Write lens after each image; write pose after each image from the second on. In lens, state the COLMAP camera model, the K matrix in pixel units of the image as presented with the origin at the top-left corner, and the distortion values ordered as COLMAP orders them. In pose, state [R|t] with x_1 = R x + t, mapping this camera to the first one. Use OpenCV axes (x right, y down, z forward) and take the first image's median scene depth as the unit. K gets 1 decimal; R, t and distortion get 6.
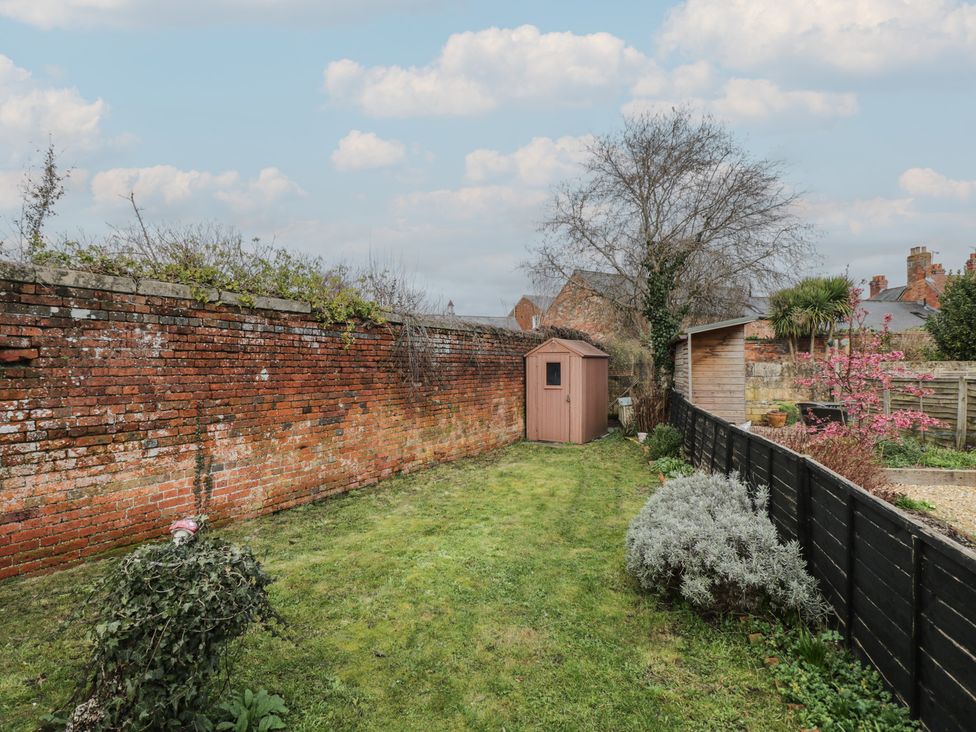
lens RADIAL K [[511.4, 0, 482.6], [0, 511.4, 364.0], [0, 0, 1]] dist [0.000354, -0.011970]
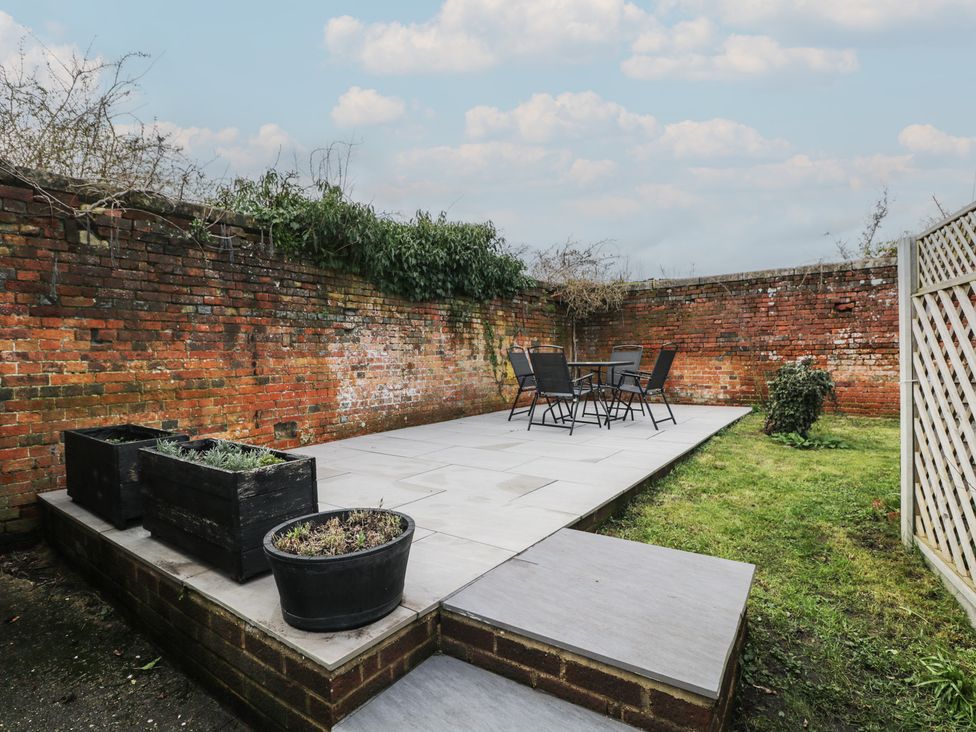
lens RADIAL K [[517.0, 0, 487.1], [0, 517.0, 364.4], [0, 0, 1]] dist [0.000127, -0.000724]
pose [[-0.129656, 0.018571, -0.991385, 1.164370], [0.023904, 0.999593, 0.015598, 0.127687], [0.991271, -0.021676, -0.130047, -0.151068]]
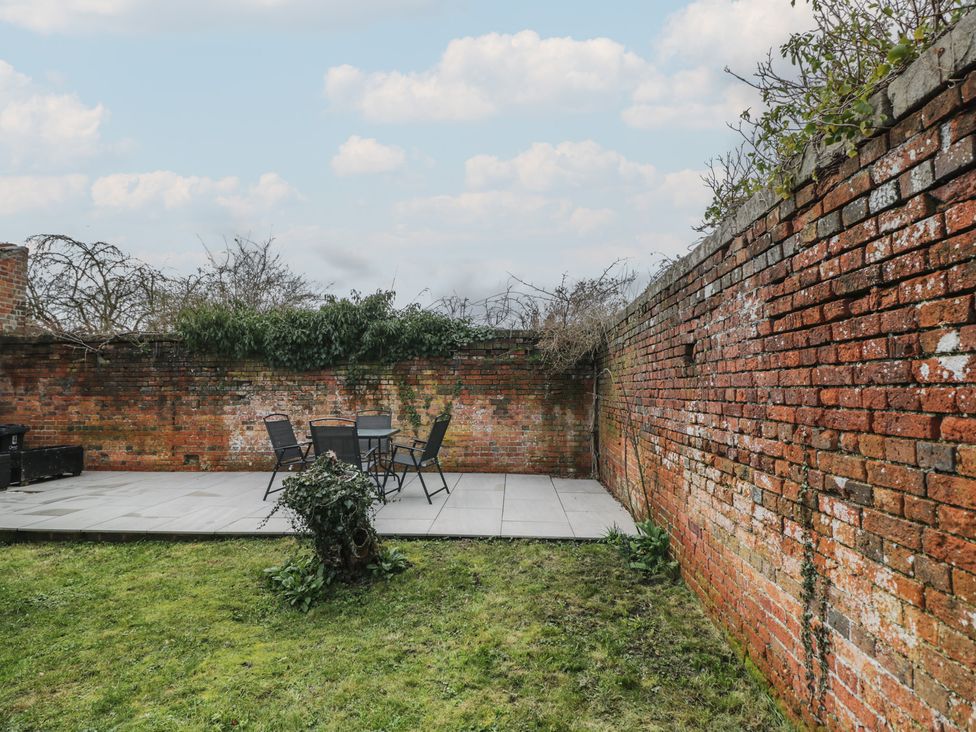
lens RADIAL K [[511.4, 0, 482.6], [0, 511.4, 364.0], [0, 0, 1]] dist [0.000354, -0.011970]
pose [[-0.913723, -0.016166, -0.406015, -0.162873], [0.007526, 0.998363, -0.056689, 0.045977], [0.406267, -0.054854, -0.912106, 1.434307]]
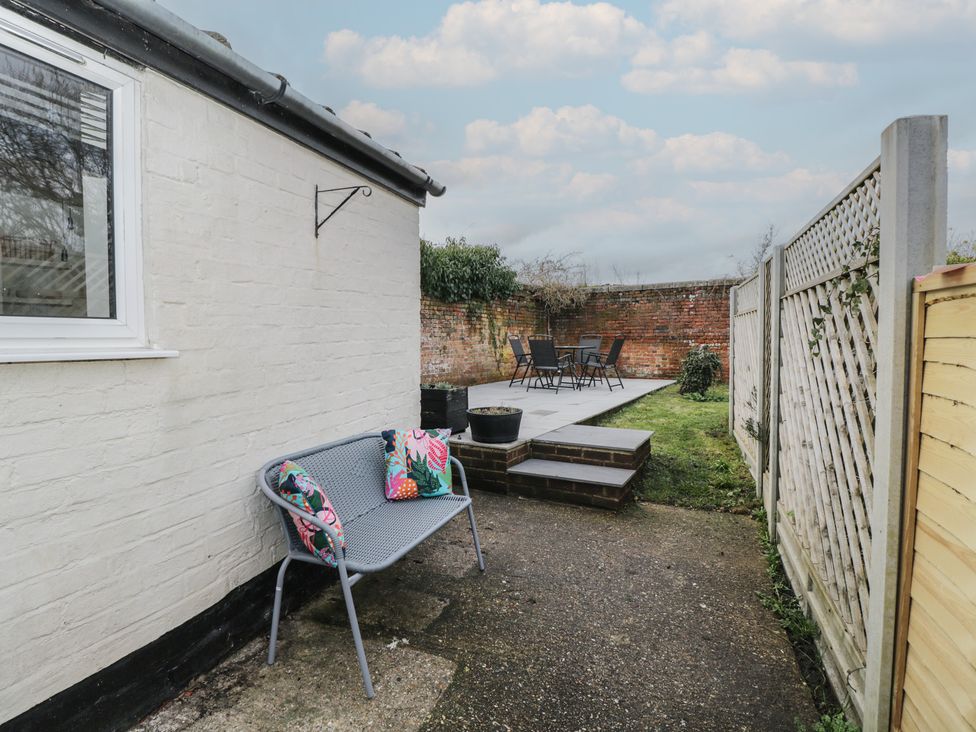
lens RADIAL K [[522.5, 0, 485.3], [0, 522.5, 363.9], [0, 0, 1]] dist [0.002490, -0.014202]
pose [[-0.041554, 0.046778, -0.998041, 1.887862], [0.013287, 0.998841, 0.046262, 0.118735], [0.999048, -0.011338, -0.042127, -0.308982]]
